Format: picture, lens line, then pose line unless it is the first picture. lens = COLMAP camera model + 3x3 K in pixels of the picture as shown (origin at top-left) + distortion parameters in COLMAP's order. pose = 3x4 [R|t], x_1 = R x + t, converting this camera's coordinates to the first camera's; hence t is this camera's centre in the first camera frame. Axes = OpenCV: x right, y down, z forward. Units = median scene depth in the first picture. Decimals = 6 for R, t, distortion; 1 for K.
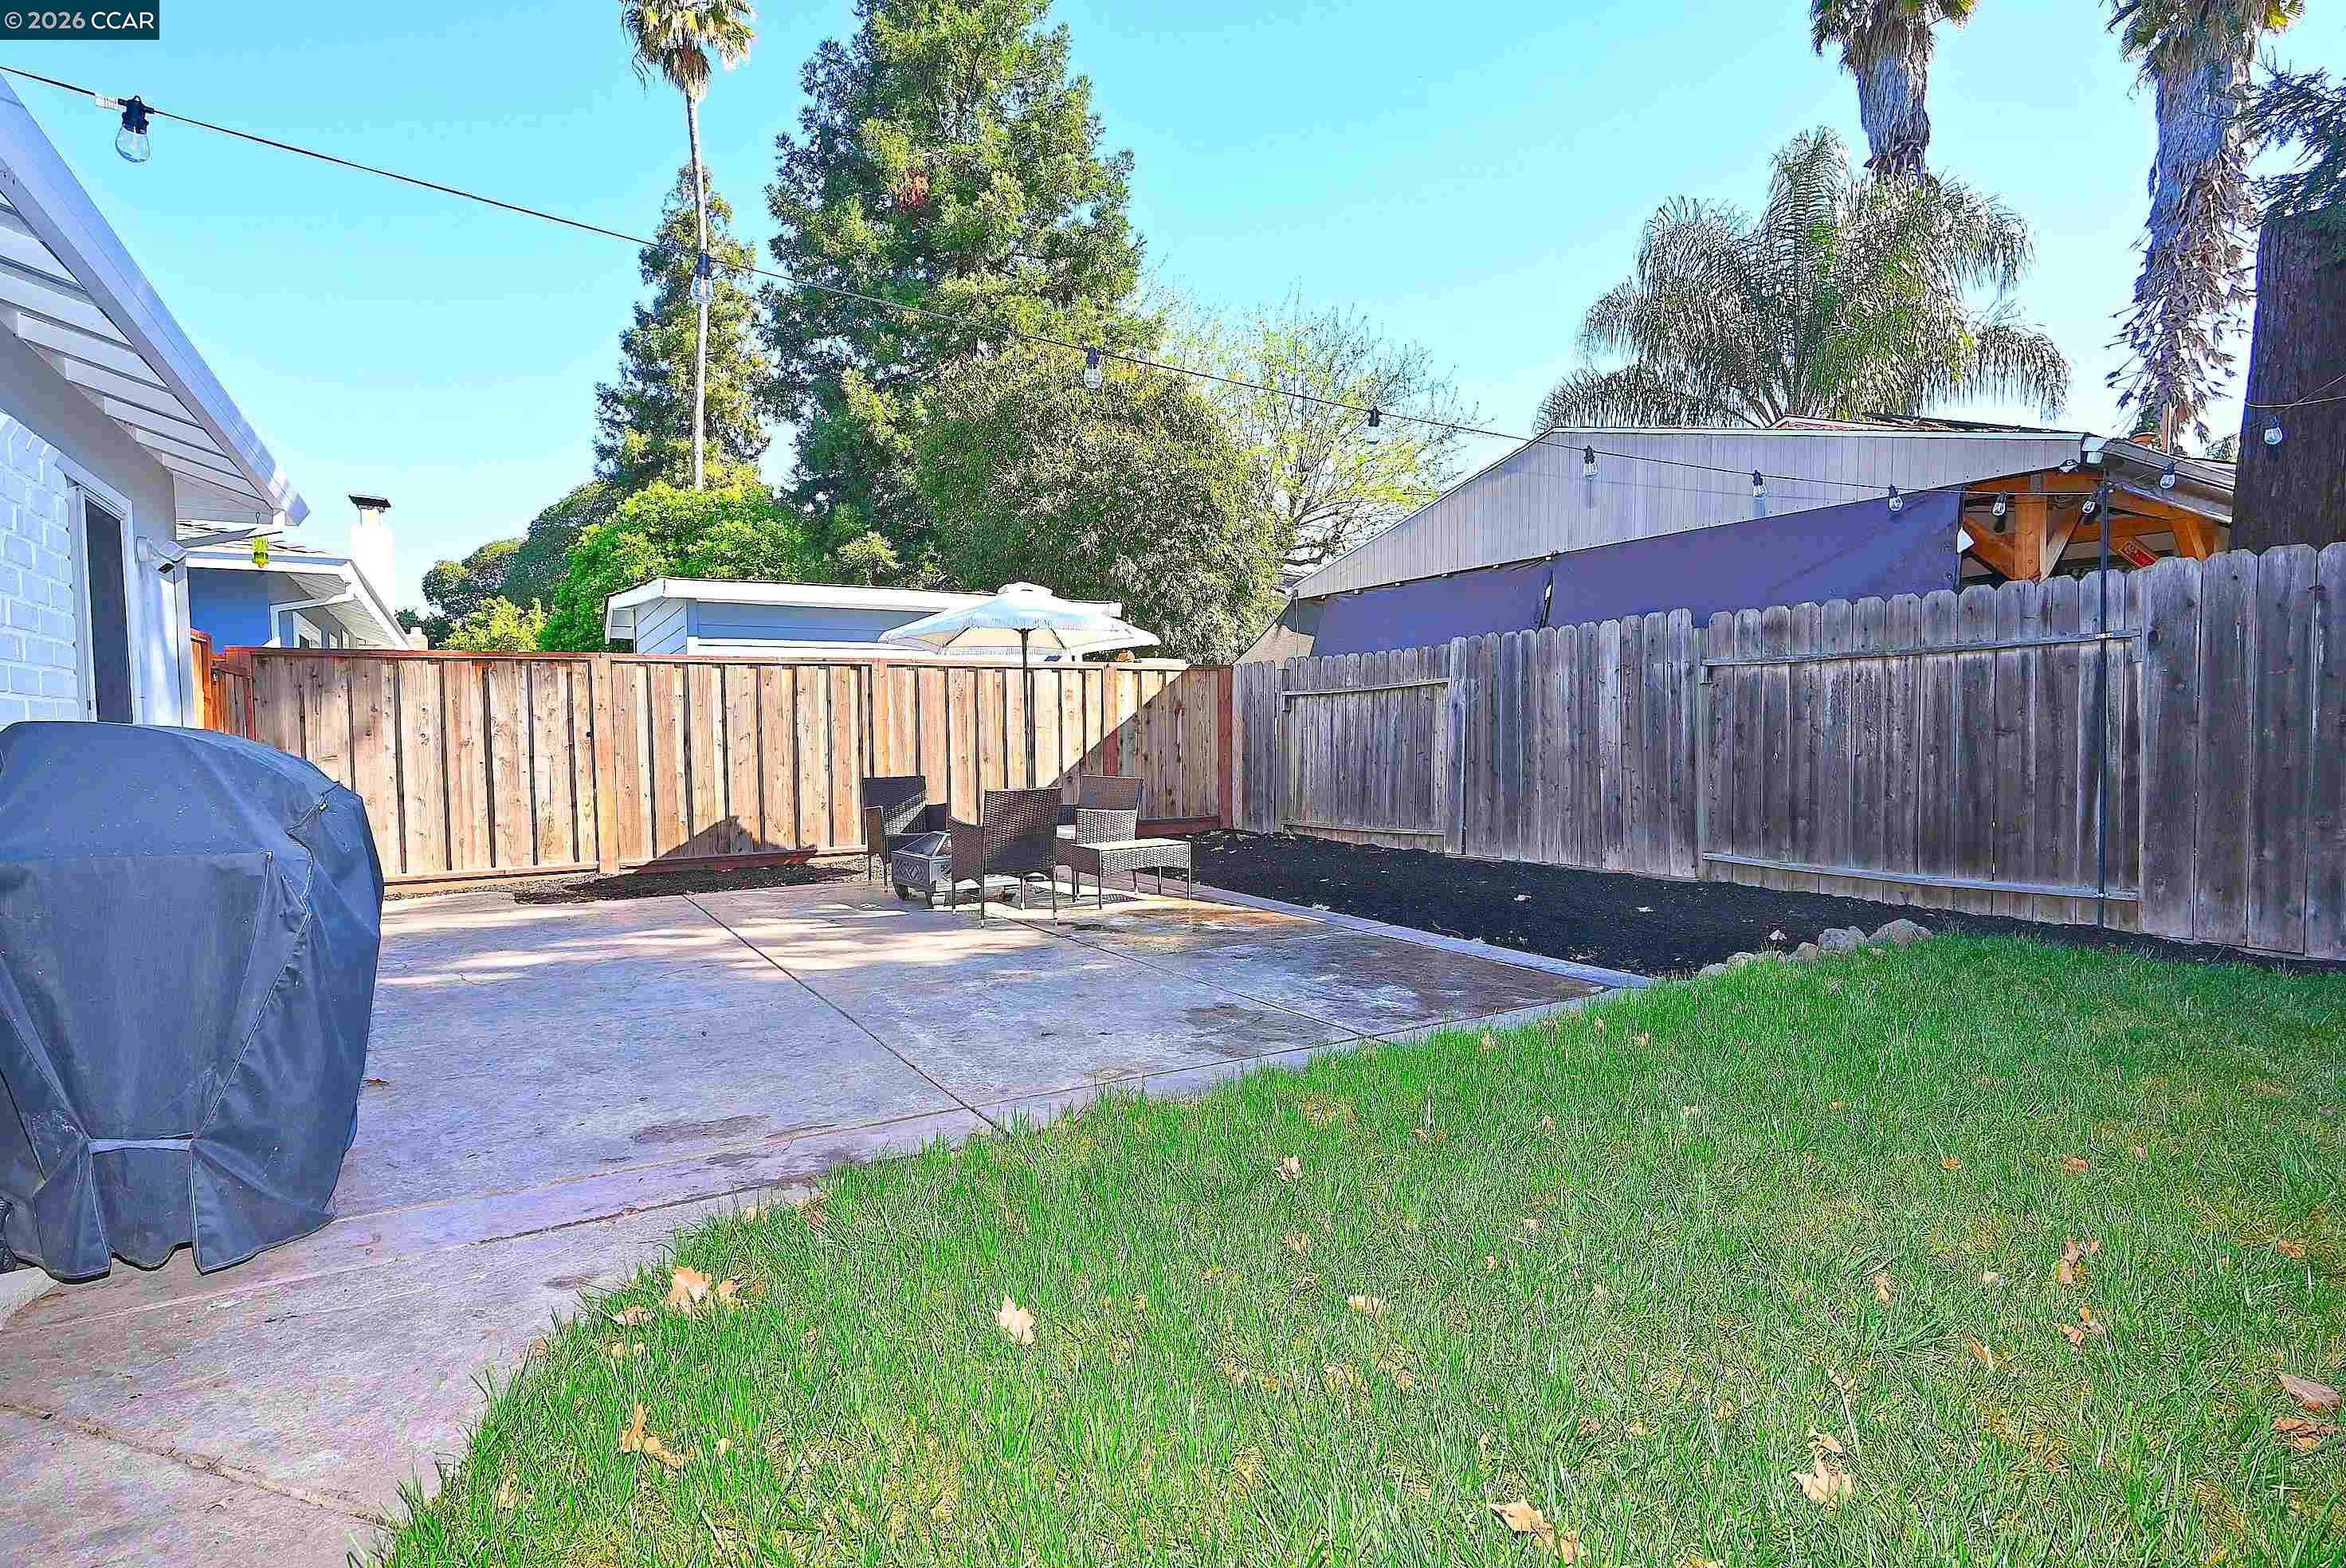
lens RADIAL K [[1146.4, 0, 1165.4], [0, 1146.4, 780.0], [0, 0, 1]] dist [-0.000604, 0.001690]
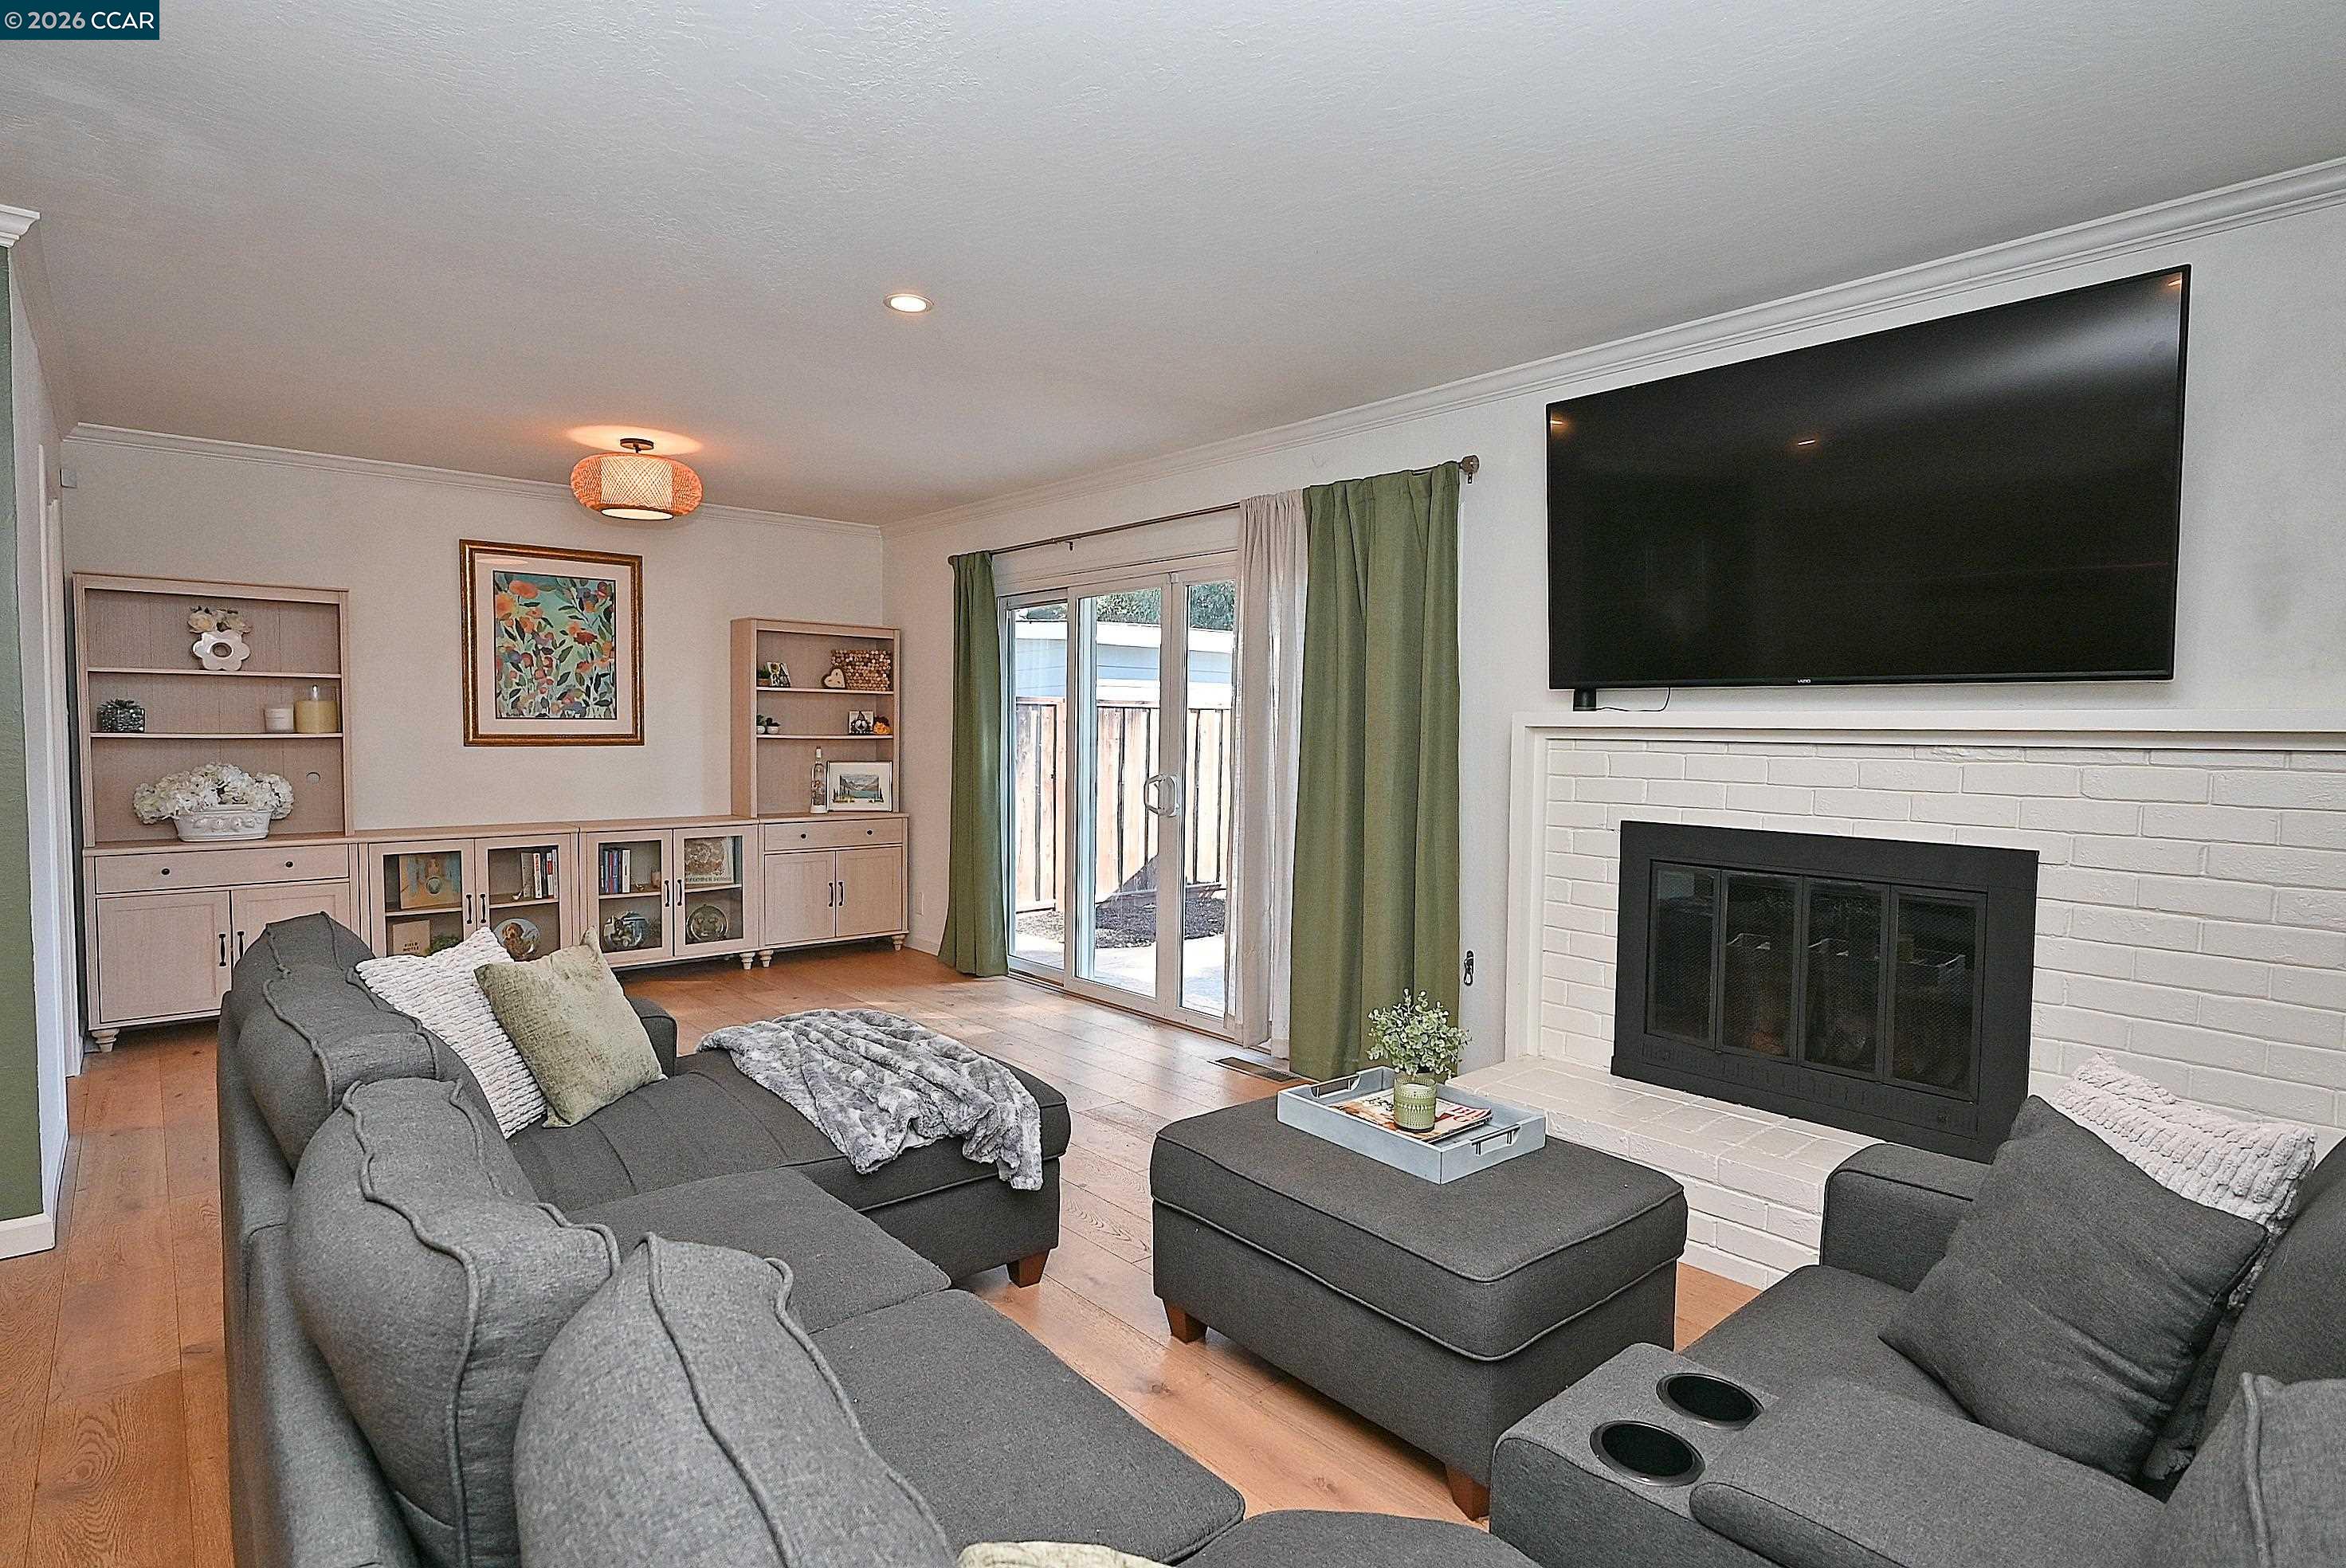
lens RADIAL K [[1182.4, 0, 1173.0], [0, 1182.4, 784.0], [0, 0, 1]] dist [-0.005439, 0.002425]
pose [[0.983545, 0.017412, 0.179824, -0.540569], [-0.019225, 0.999780, 0.008342, -0.040283], [-0.179639, -0.011662, 0.983663, -0.059447]]
